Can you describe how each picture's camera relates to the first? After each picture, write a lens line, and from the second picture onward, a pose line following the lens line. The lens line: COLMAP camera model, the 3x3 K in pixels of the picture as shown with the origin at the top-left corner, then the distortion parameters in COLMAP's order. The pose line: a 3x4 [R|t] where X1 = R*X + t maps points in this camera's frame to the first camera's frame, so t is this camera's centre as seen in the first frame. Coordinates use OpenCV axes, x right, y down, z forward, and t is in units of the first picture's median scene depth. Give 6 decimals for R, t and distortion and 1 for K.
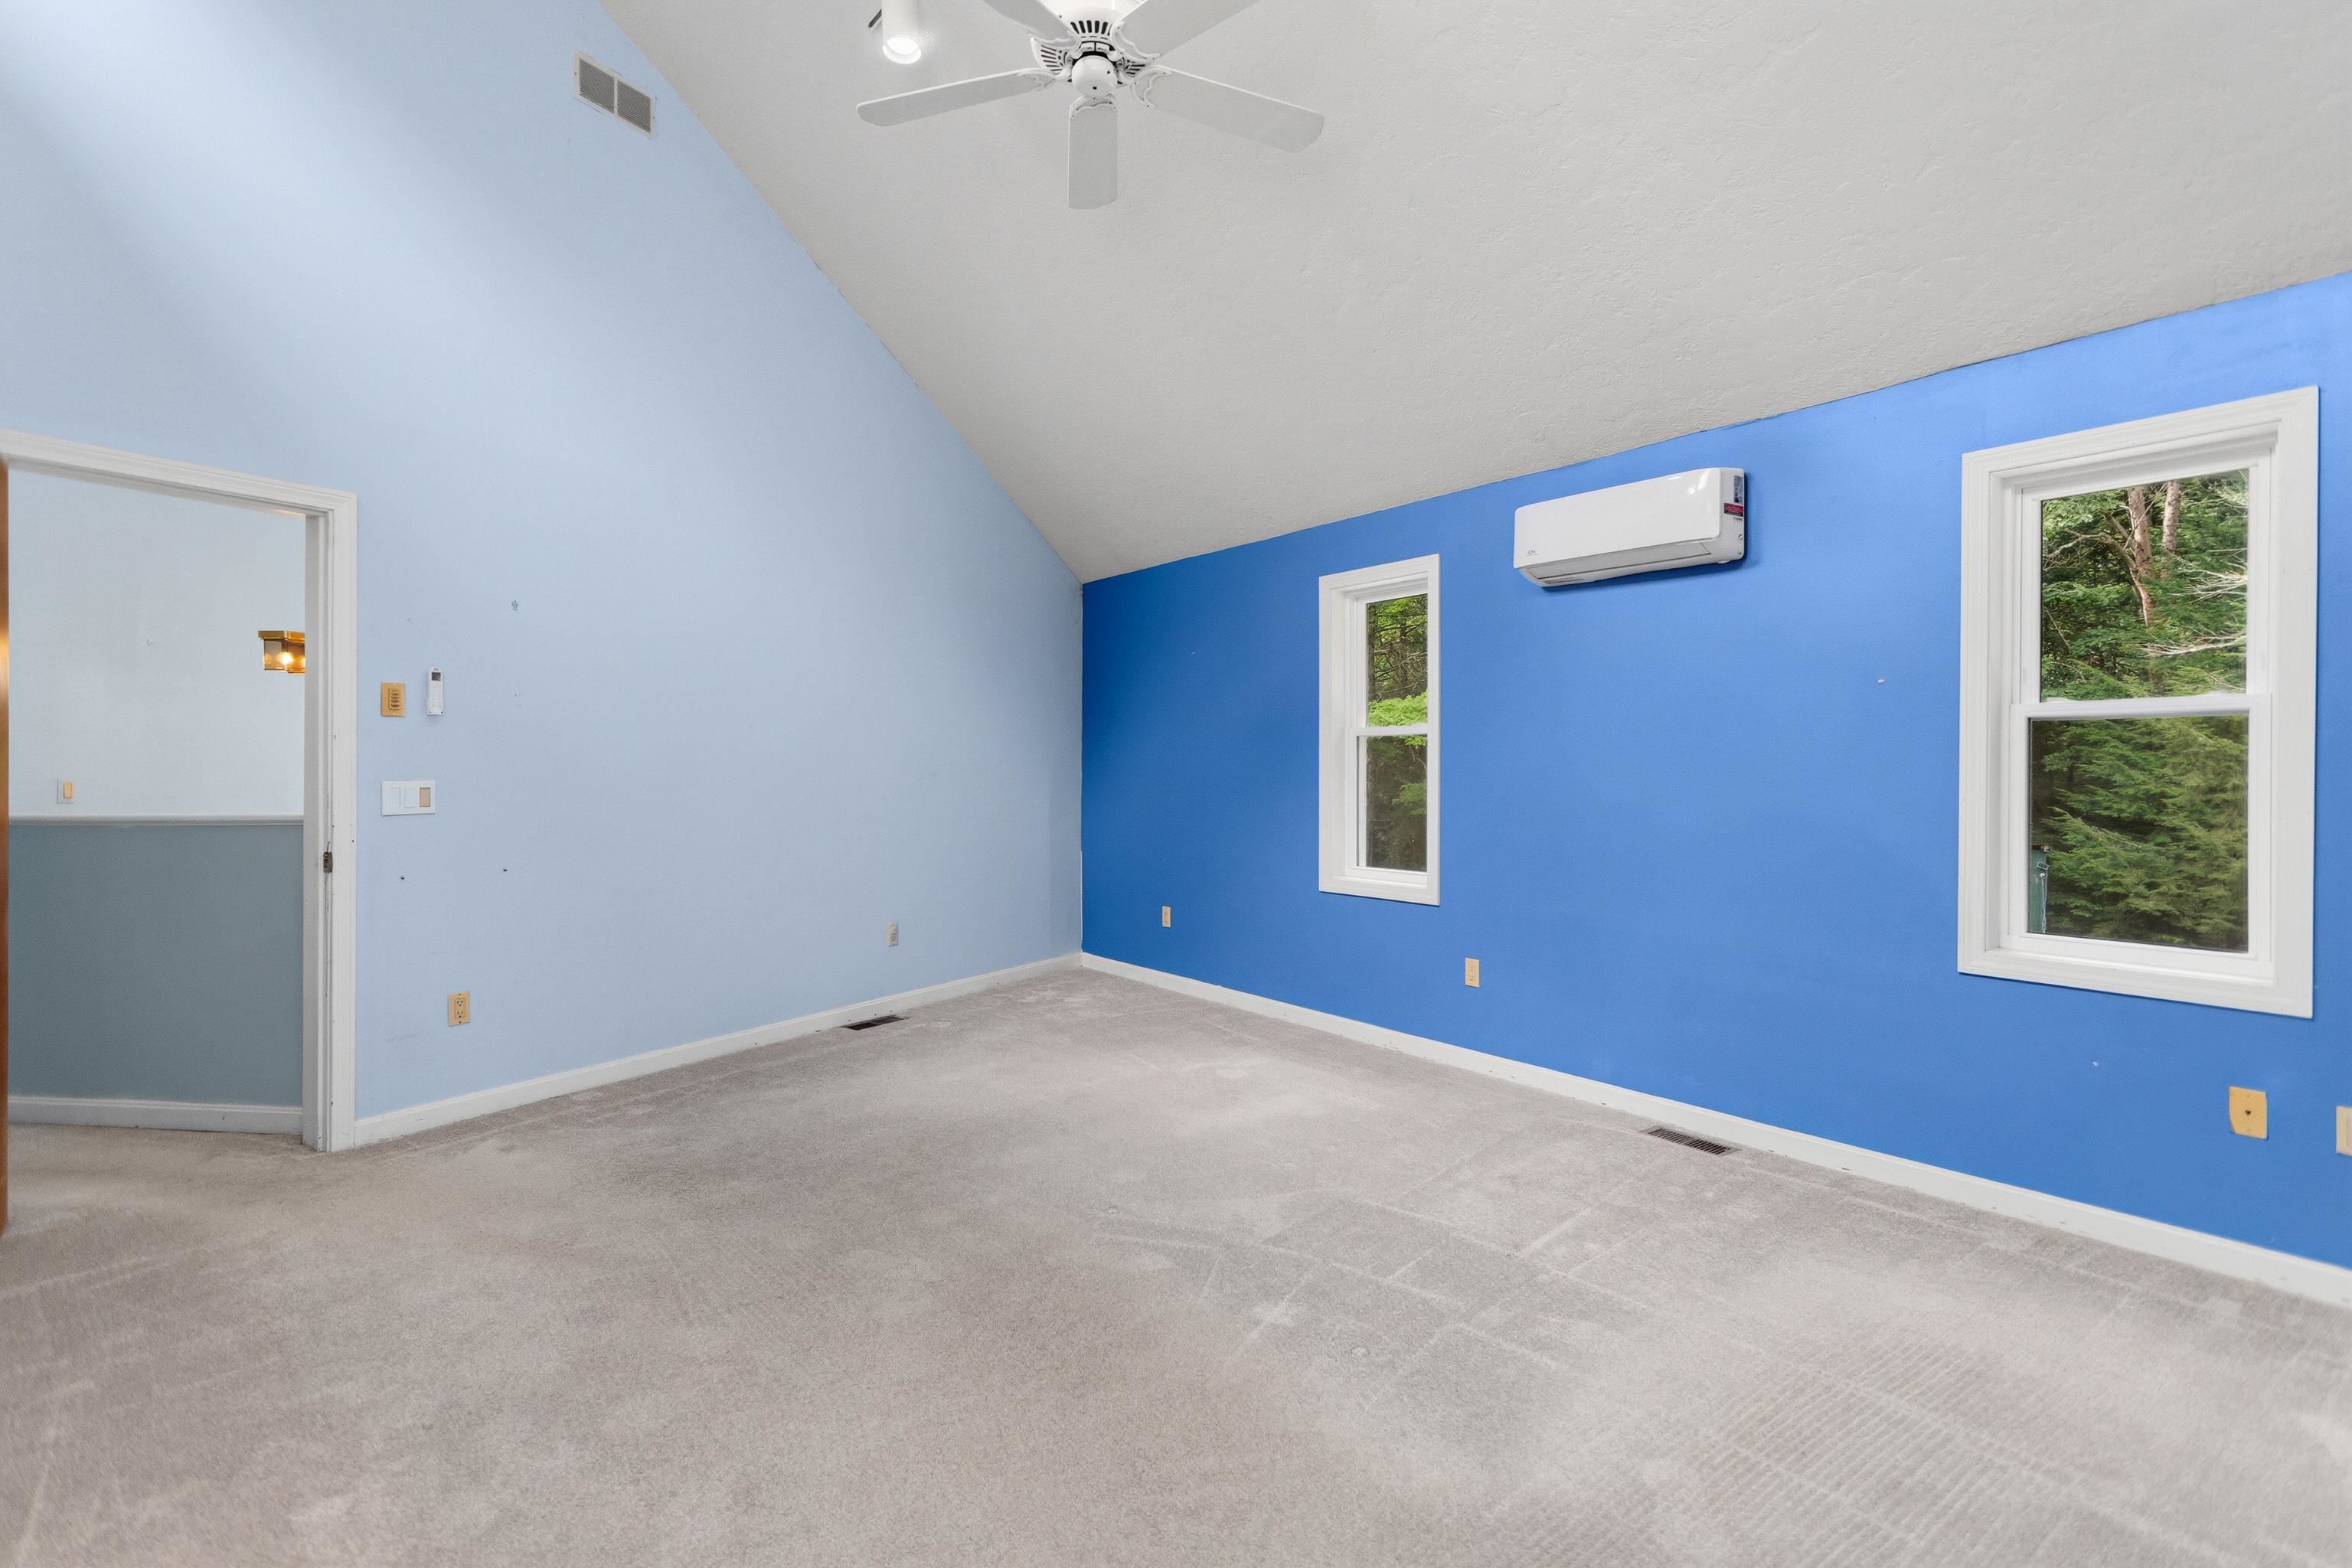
lens RADIAL K [[1116.7, 0, 1179.1], [0, 1116.7, 772.2], [0, 0, 1]] dist [0.001069, 0.001585]
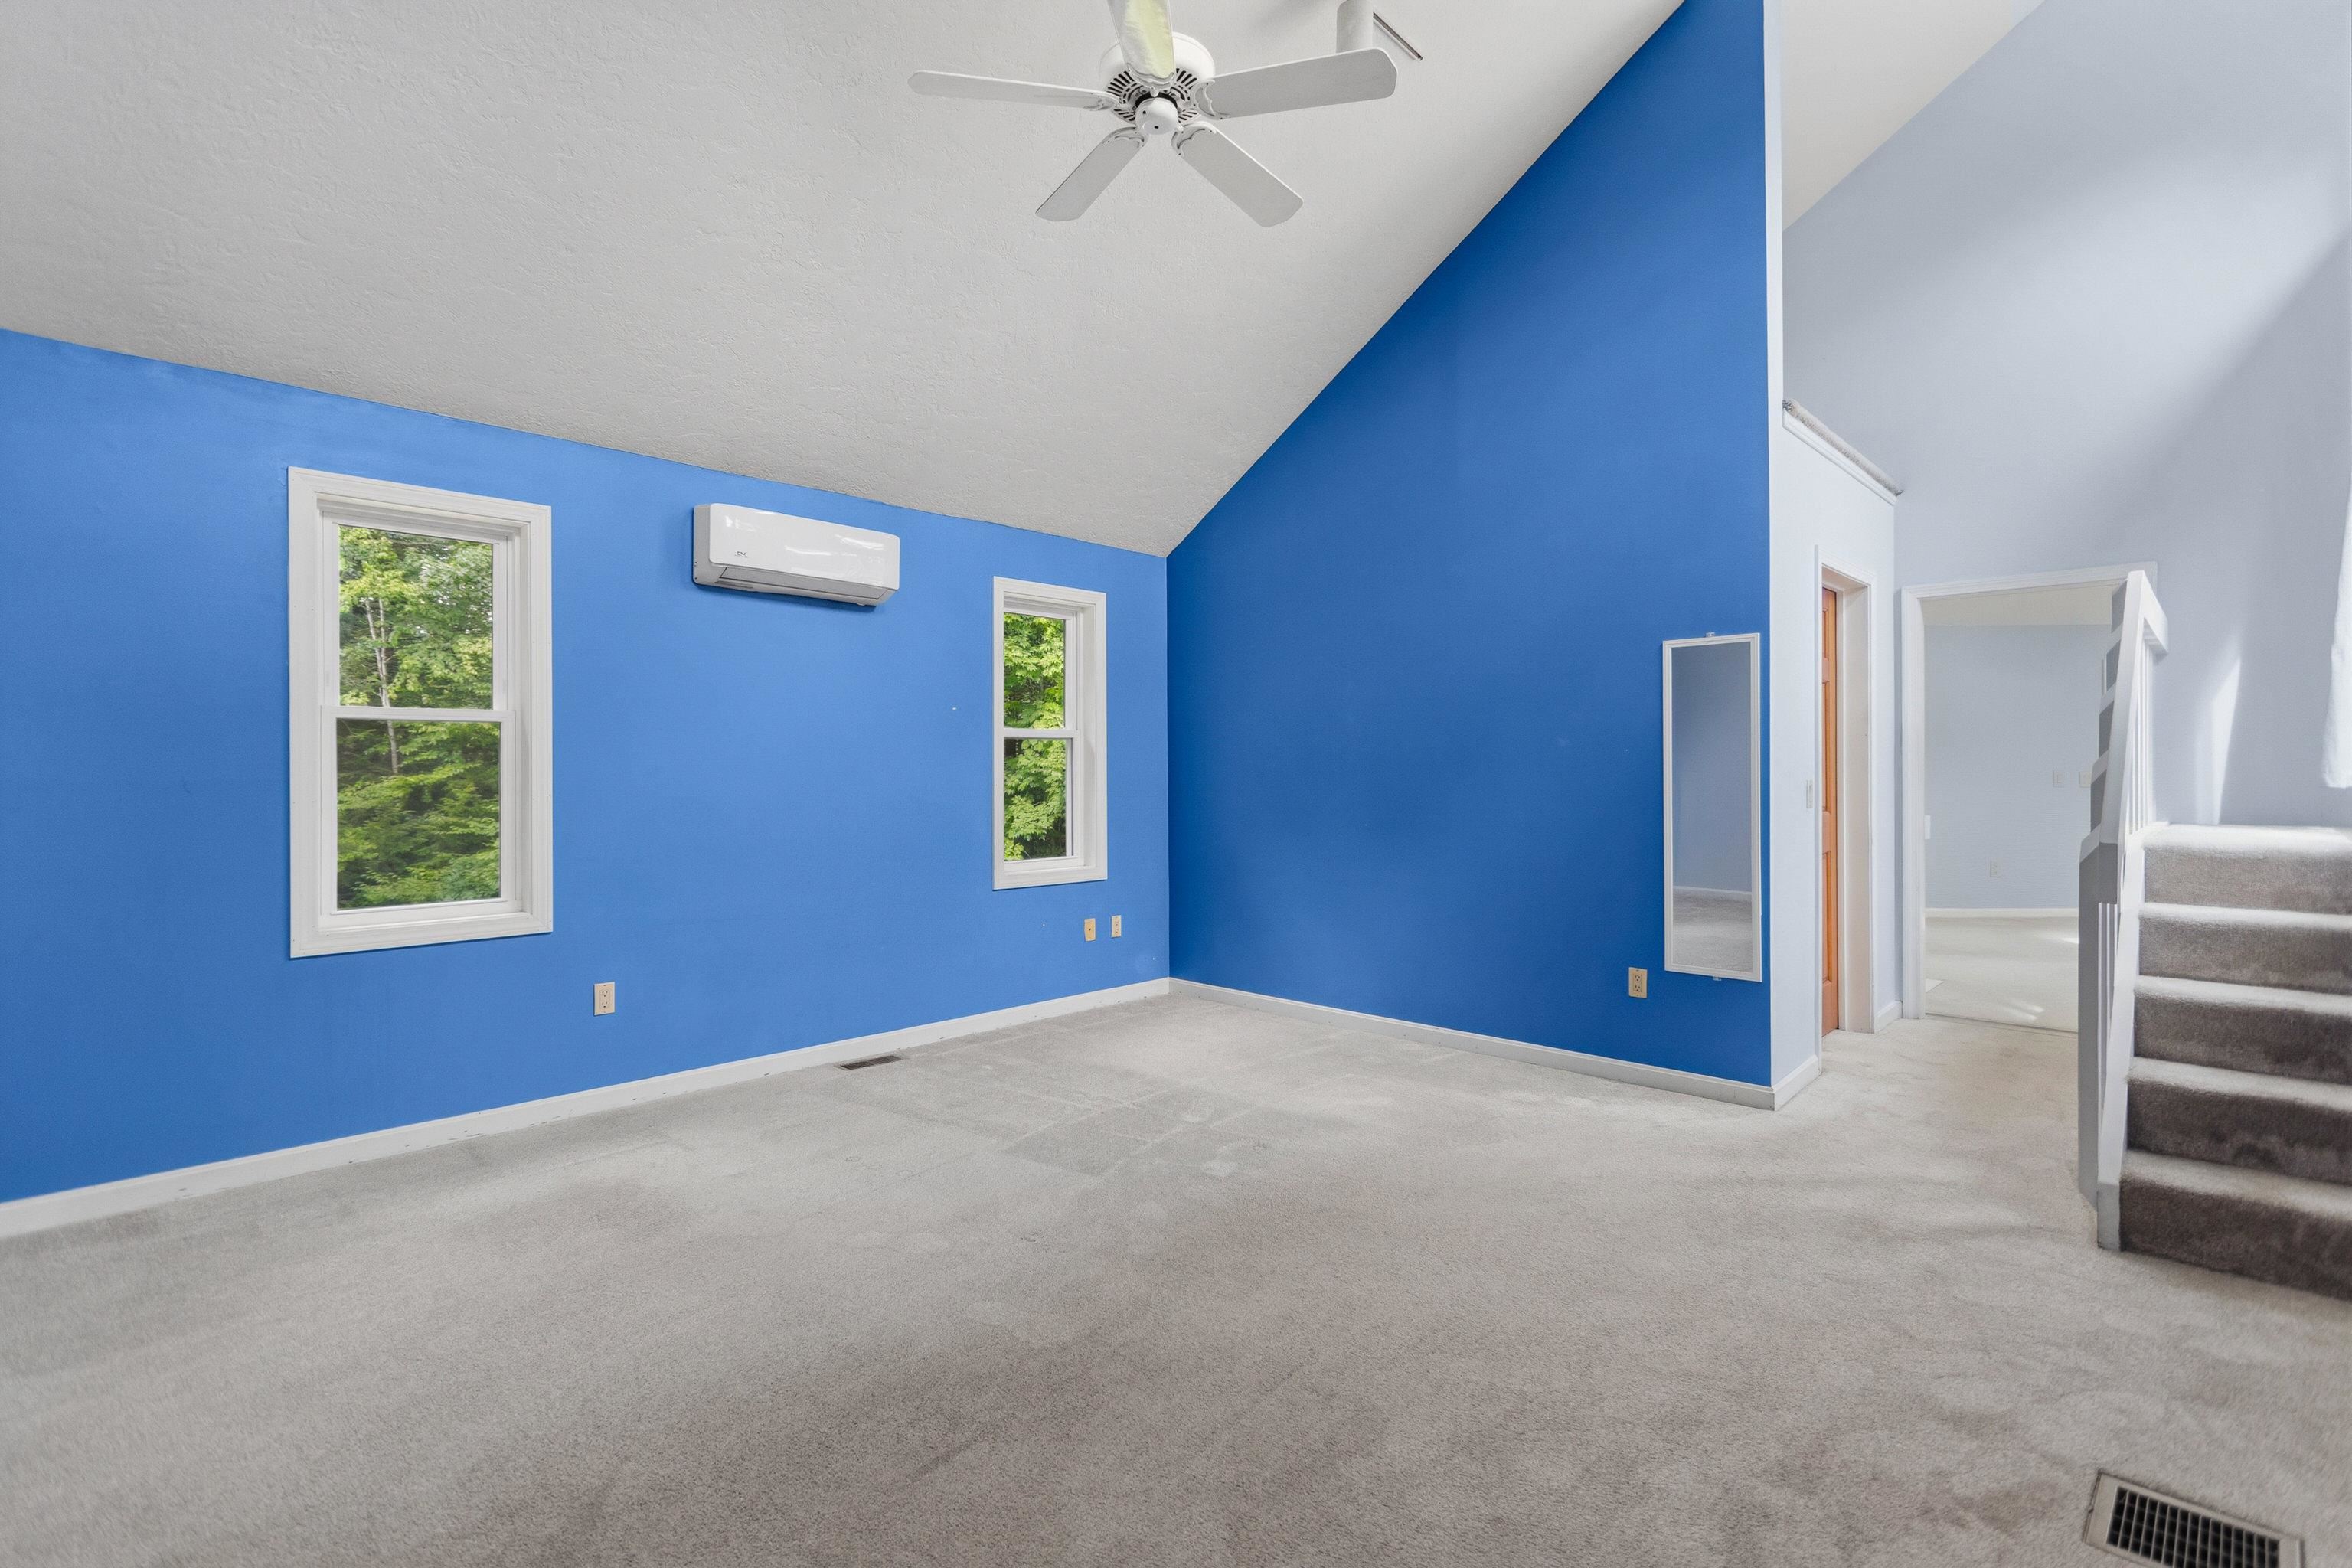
lens RADIAL K [[1116.7, 0, 1179.1], [0, 1116.7, 772.2], [0, 0, 1]] dist [0.001069, 0.001585]
pose [[-0.143773, -0.004121, 0.989602, -0.752018], [0.009057, 0.999944, 0.005480, 0.000871], [-0.989569, 0.009751, -0.143727, 0.757698]]
